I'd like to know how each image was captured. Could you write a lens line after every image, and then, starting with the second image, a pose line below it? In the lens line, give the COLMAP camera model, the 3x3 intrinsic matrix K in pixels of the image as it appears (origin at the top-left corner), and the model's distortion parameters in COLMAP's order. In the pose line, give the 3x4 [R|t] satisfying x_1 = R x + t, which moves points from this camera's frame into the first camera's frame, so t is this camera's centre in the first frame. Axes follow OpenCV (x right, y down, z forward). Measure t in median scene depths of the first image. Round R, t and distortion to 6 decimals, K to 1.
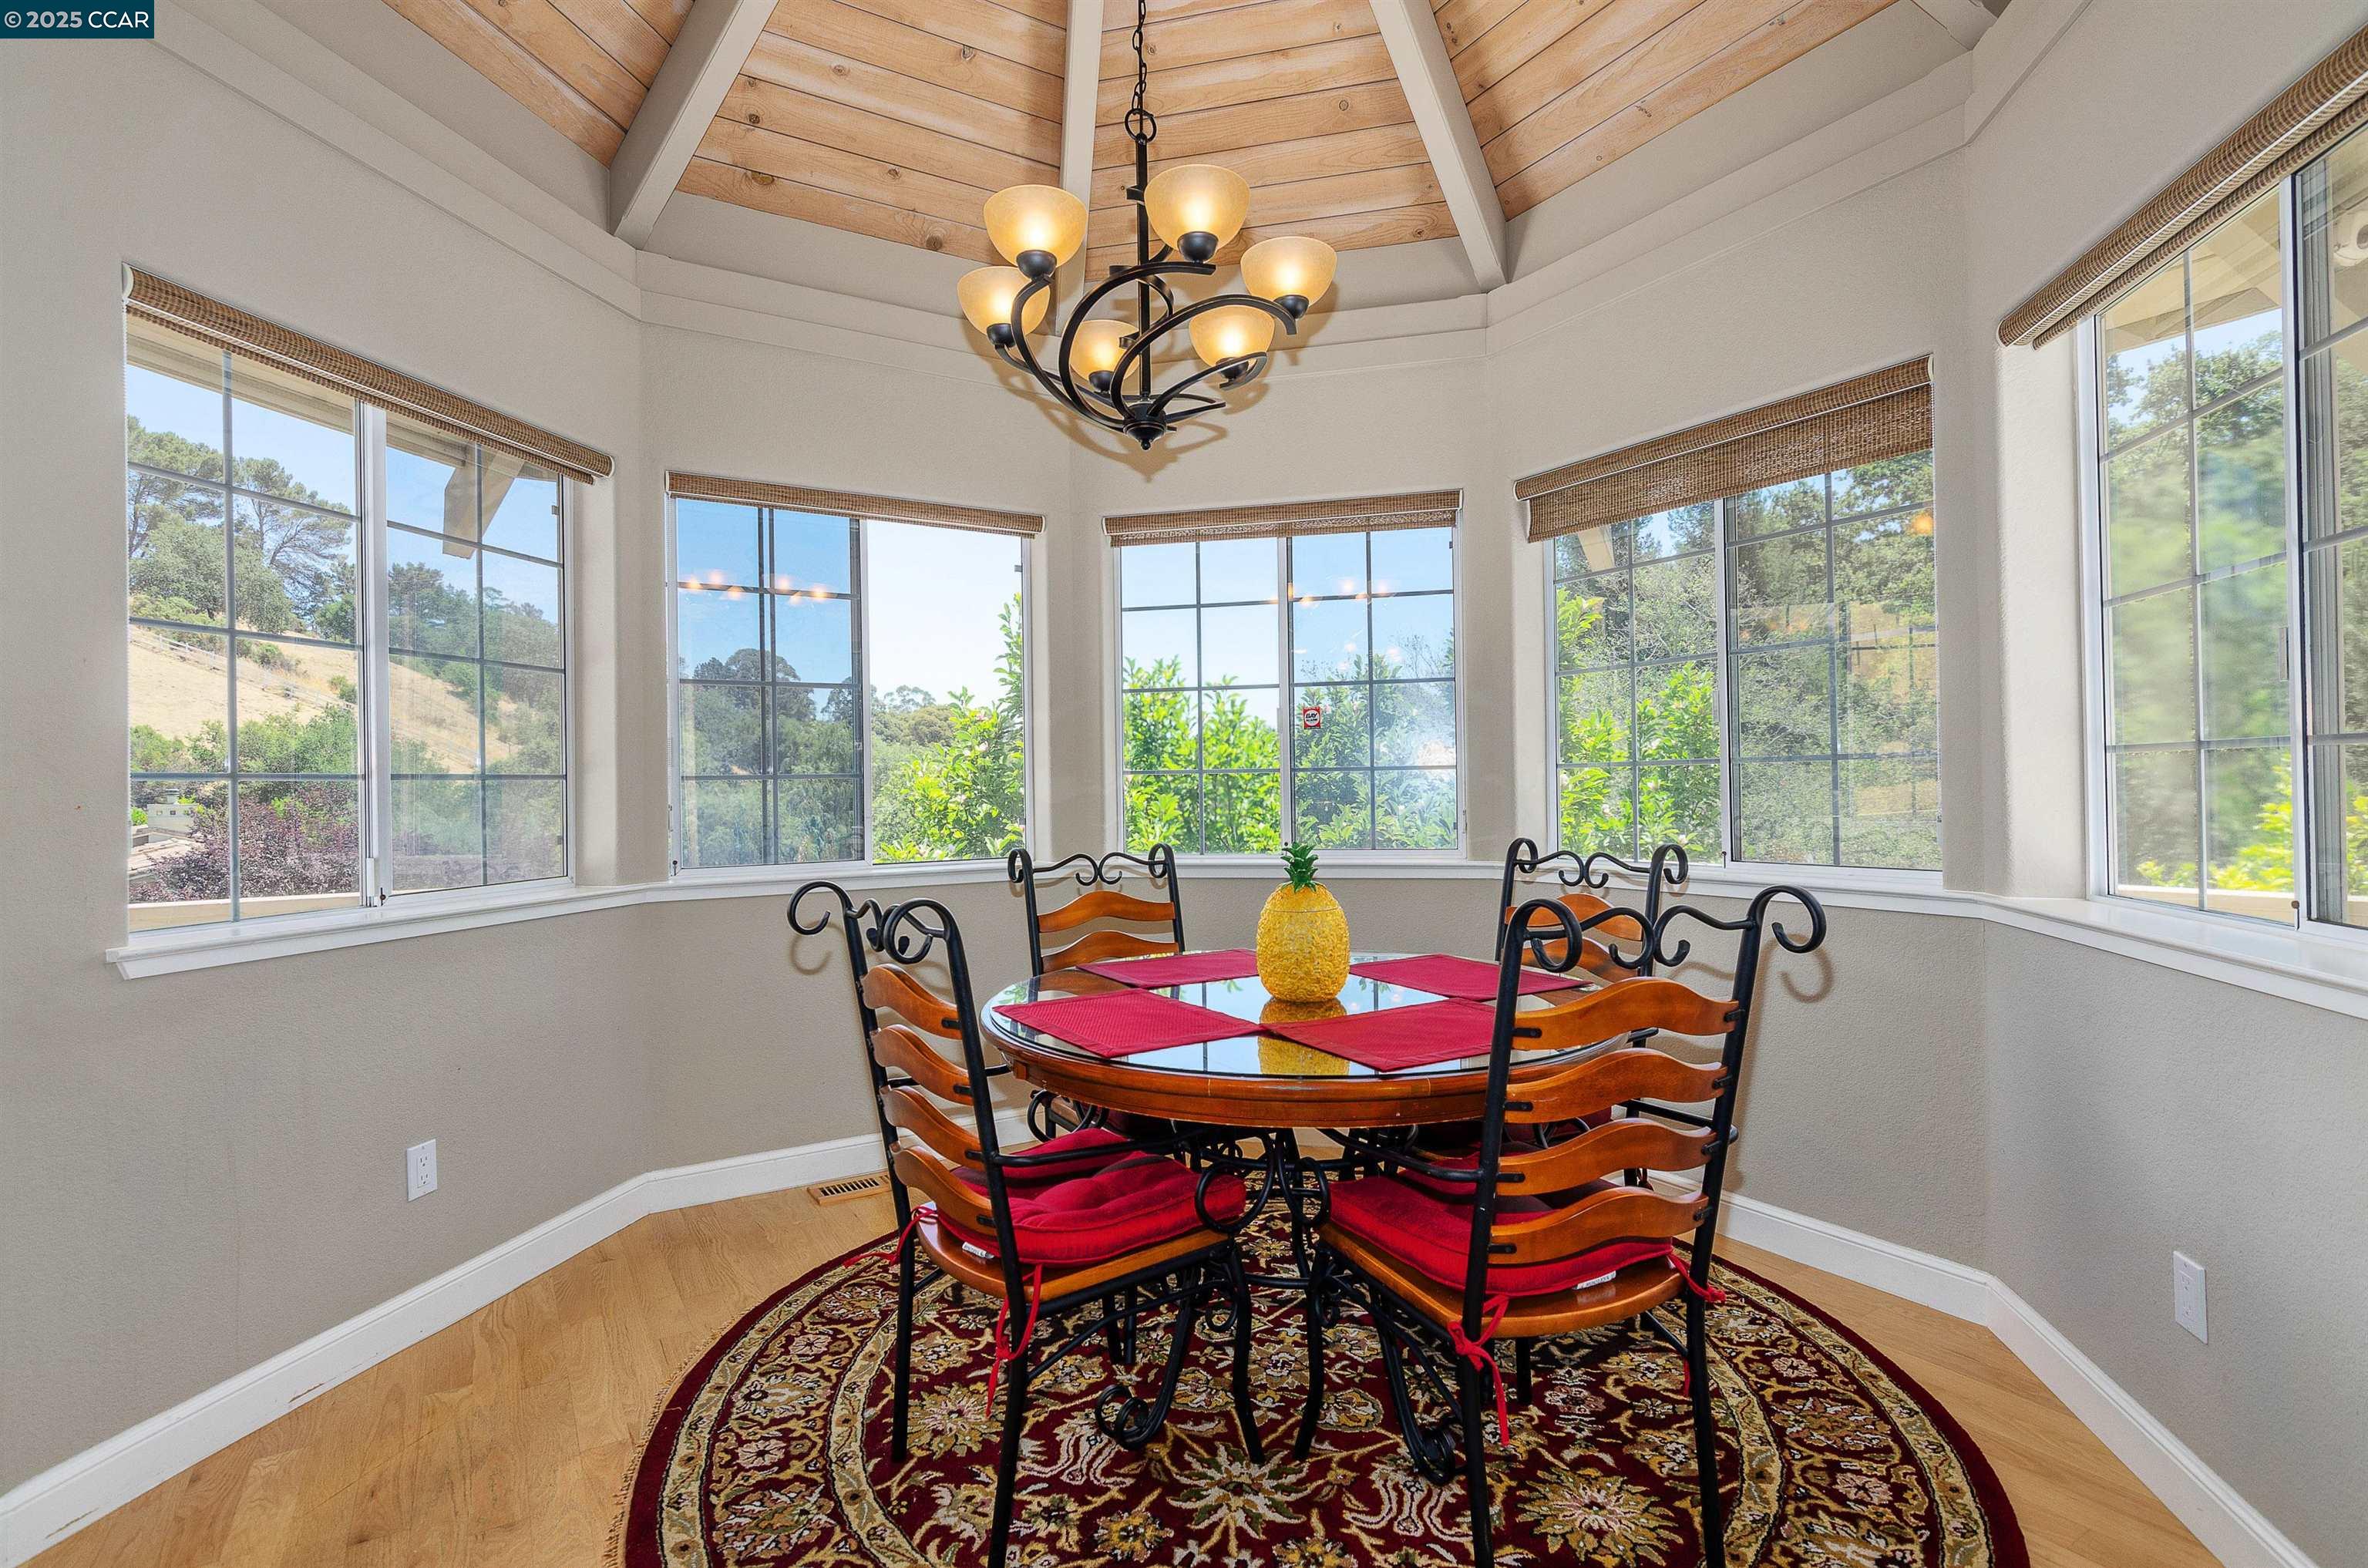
lens RADIAL K [[1135.9, 0, 1169.7], [0, 1135.9, 781.8], [0, 0, 1]] dist [0.002643, 0.000797]
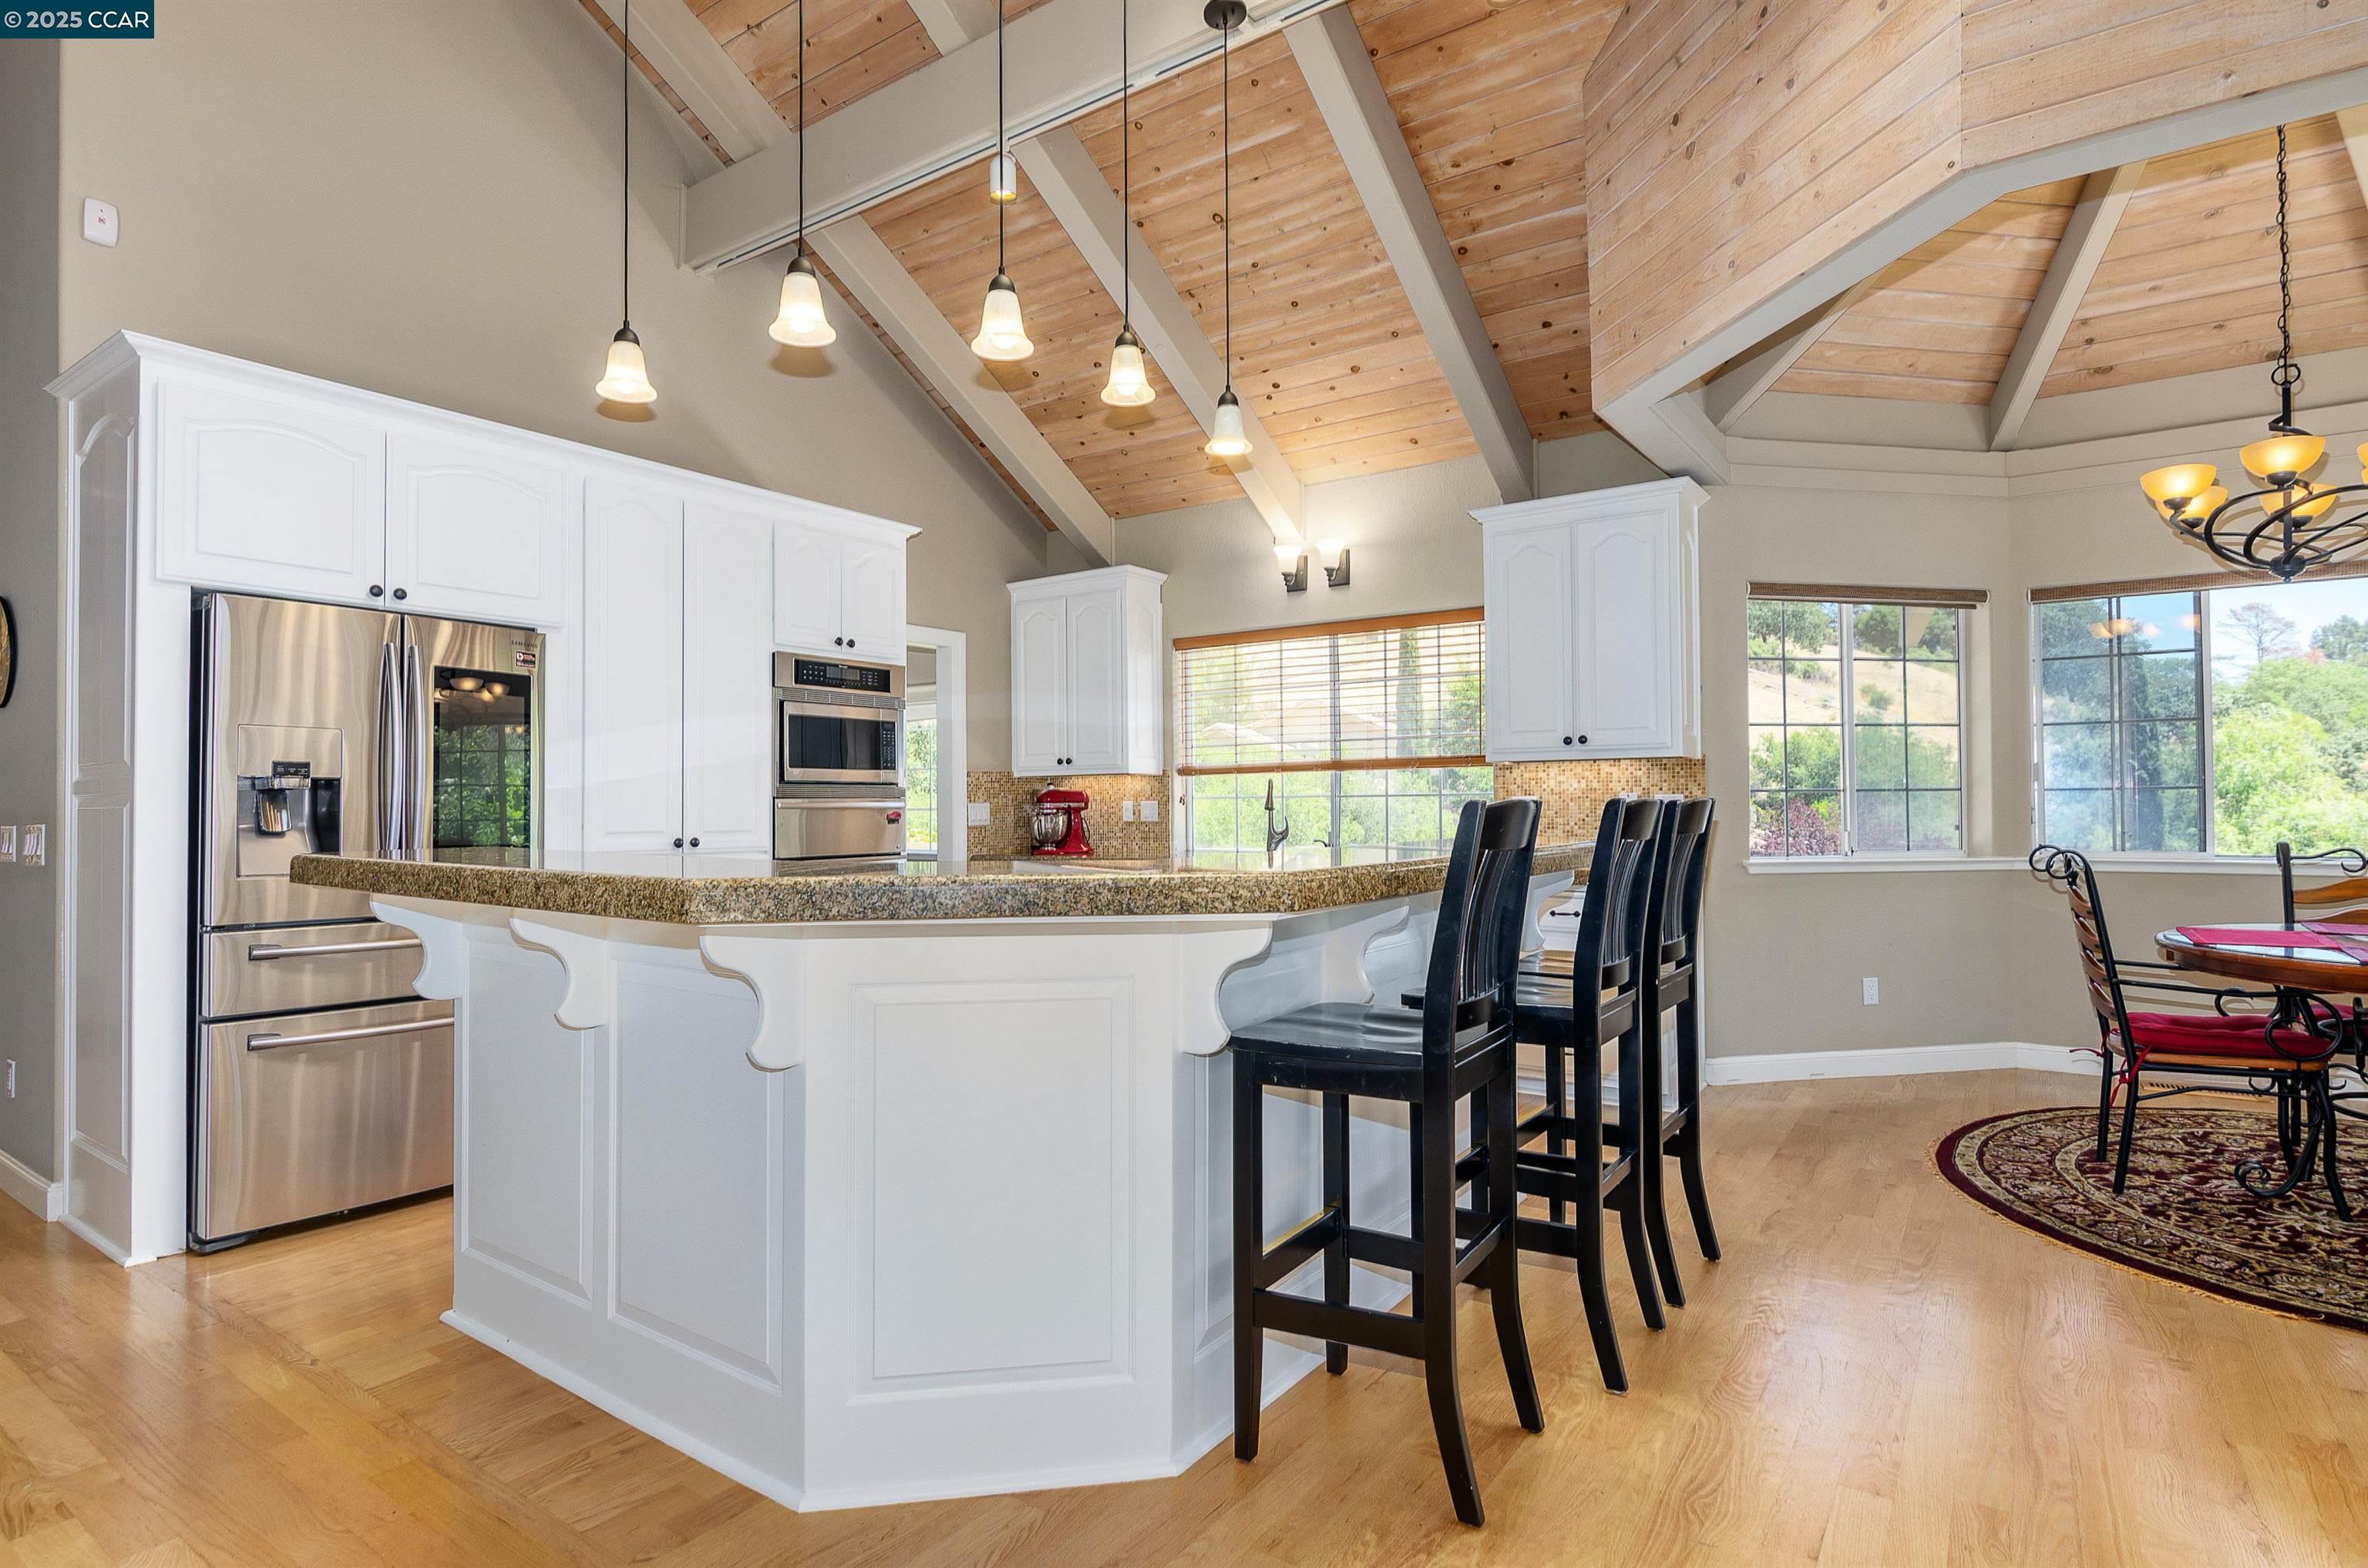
lens RADIAL K [[1194.6, 0, 1182.0], [0, 1194.6, 791.7], [0, 0, 1]] dist [-0.002786, -0.000431]
pose [[0.404693, 0.000080, -0.914453, 0.596843], [0.004931, 0.999985, 0.002270, -0.008908], [0.914439, -0.005428, 0.404686, -0.734199]]
